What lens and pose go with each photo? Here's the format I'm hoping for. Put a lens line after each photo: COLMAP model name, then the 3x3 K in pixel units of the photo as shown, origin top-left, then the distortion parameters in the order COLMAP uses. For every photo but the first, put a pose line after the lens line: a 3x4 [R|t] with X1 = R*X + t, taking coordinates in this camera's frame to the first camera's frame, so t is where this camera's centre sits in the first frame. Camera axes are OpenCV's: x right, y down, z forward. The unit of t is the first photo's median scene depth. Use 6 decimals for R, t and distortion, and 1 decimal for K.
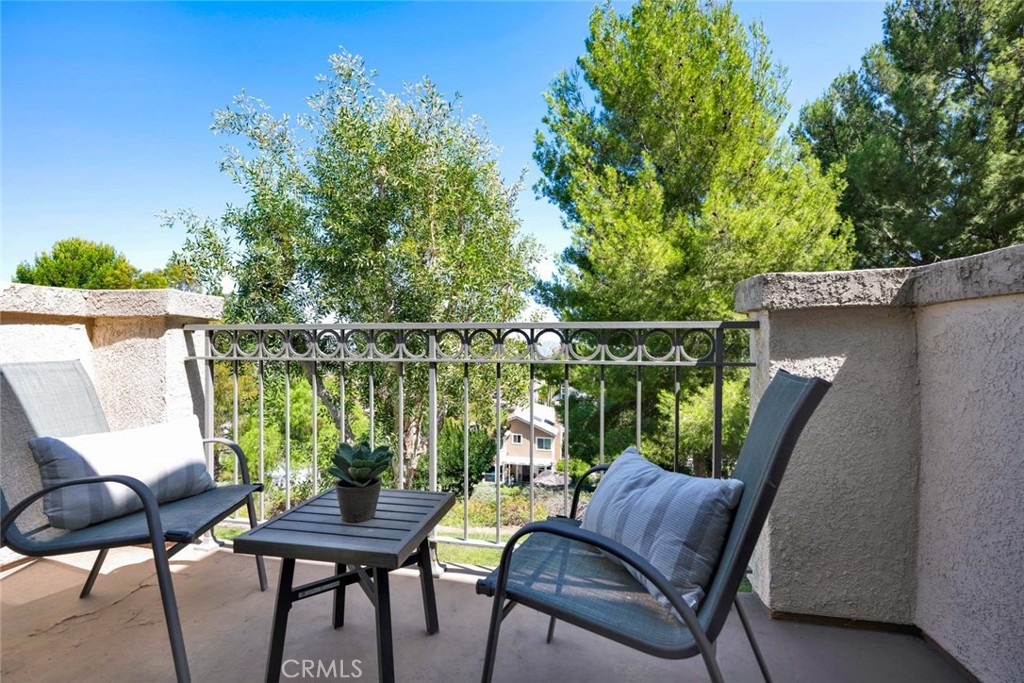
lens RADIAL K [[426.1, 0, 510.2], [0, 426.1, 350.3], [0, 0, 1]] dist [0.001543, -0.000475]
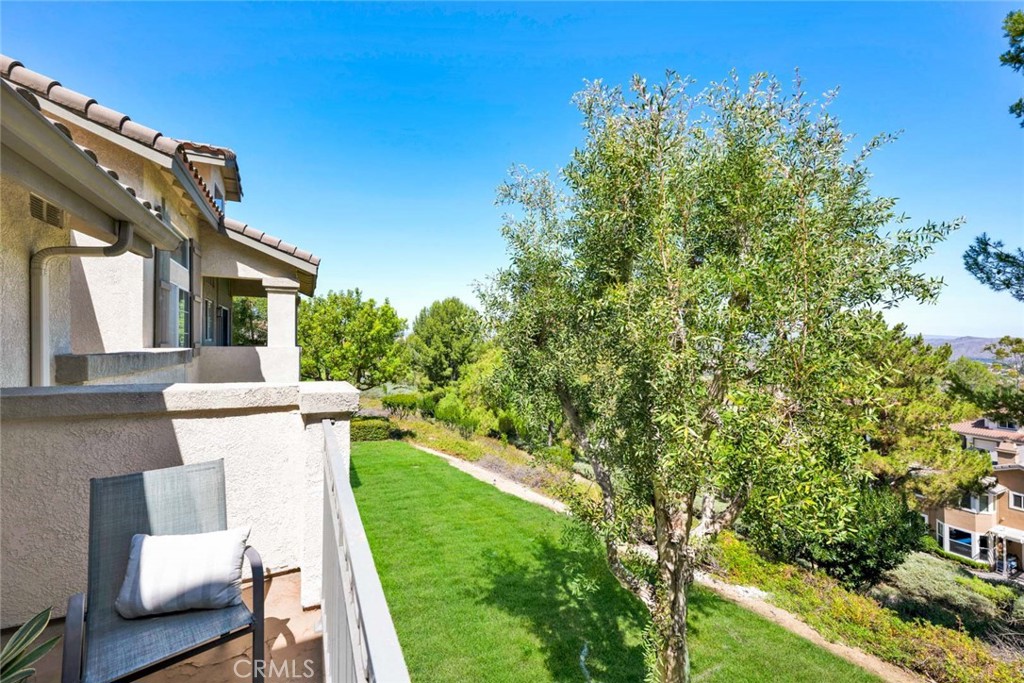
lens RADIAL K [[407.2, 0, 514.9], [0, 407.2, 336.1], [0, 0, 1]] dist [-0.000428, -0.000474]
pose [[0.625315, -0.018979, -0.780141, 0.072183], [-0.009057, 0.999460, -0.031574, -0.042876], [0.780320, 0.026810, 0.624806, 0.122409]]
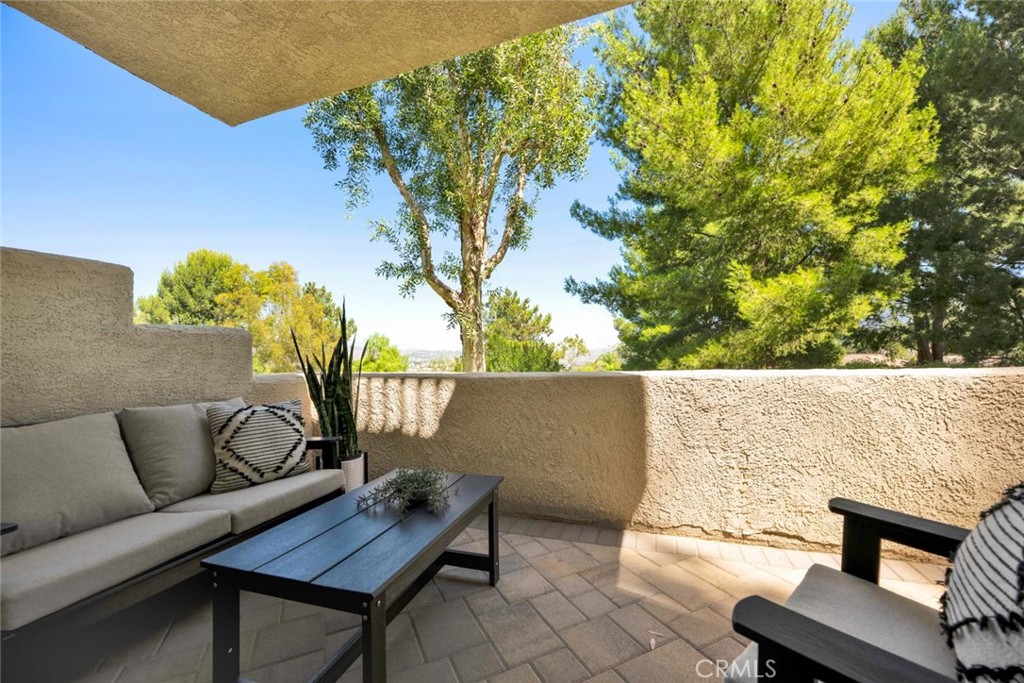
lens RADIAL K [[407.9, 0, 508.7], [0, 407.9, 344.7], [0, 0, 1]] dist [-0.010110, 0.002341]
pose [[0.988556, -0.033510, -0.147085, -0.006116], [0.027707, 0.998761, -0.041329, 0.223984], [0.148288, 0.036781, 0.988260, 0.006820]]
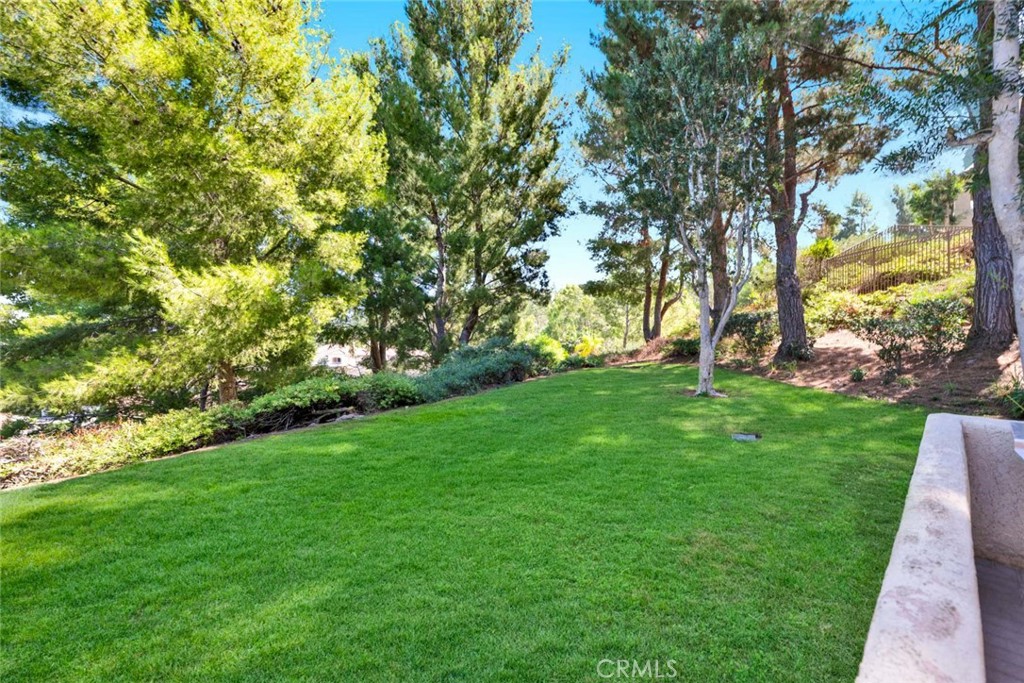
lens RADIAL K [[426.1, 0, 508.9], [0, 426.1, 327.6], [0, 0, 1]] dist [0.001543, -0.000475]
pose [[0.580914, -0.000158, 0.813965, 0.136383], [0.027314, 0.999441, -0.019300, 0.185147], [-0.813507, 0.033445, 0.580593, 0.175103]]
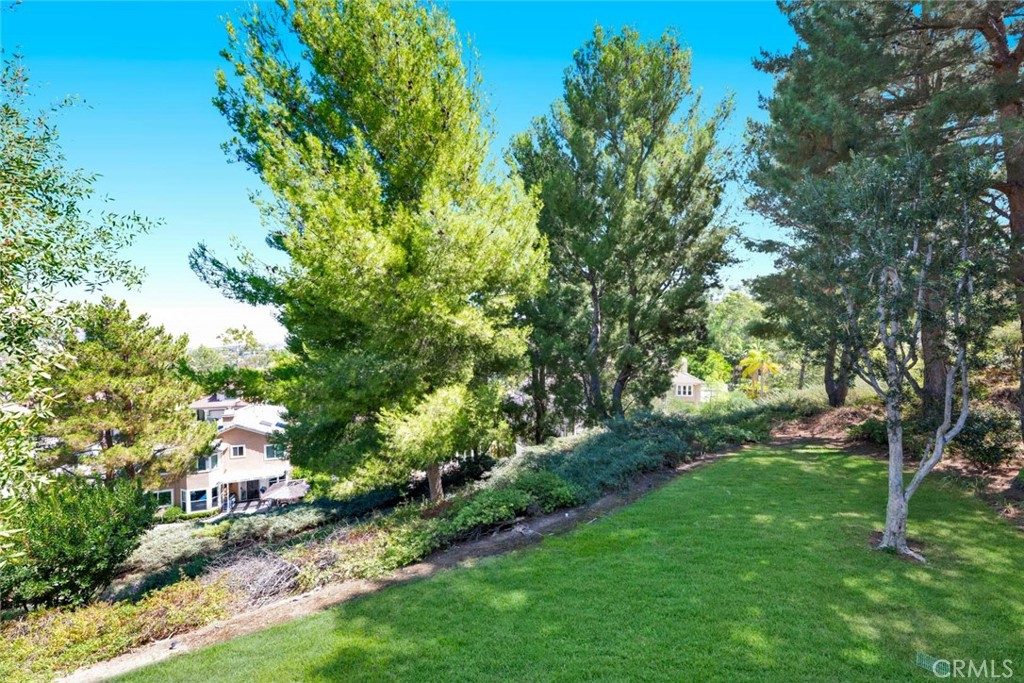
lens RADIAL K [[404.6, 0, 509.3], [0, 404.6, 338.6], [0, 0, 1]] dist [0.003814, -0.000059]
pose [[0.833959, -0.024131, 0.551299, 0.096836], [0.022223, 0.999702, 0.010142, -0.039067], [-0.551379, 0.003793, 0.834246, 0.133645]]
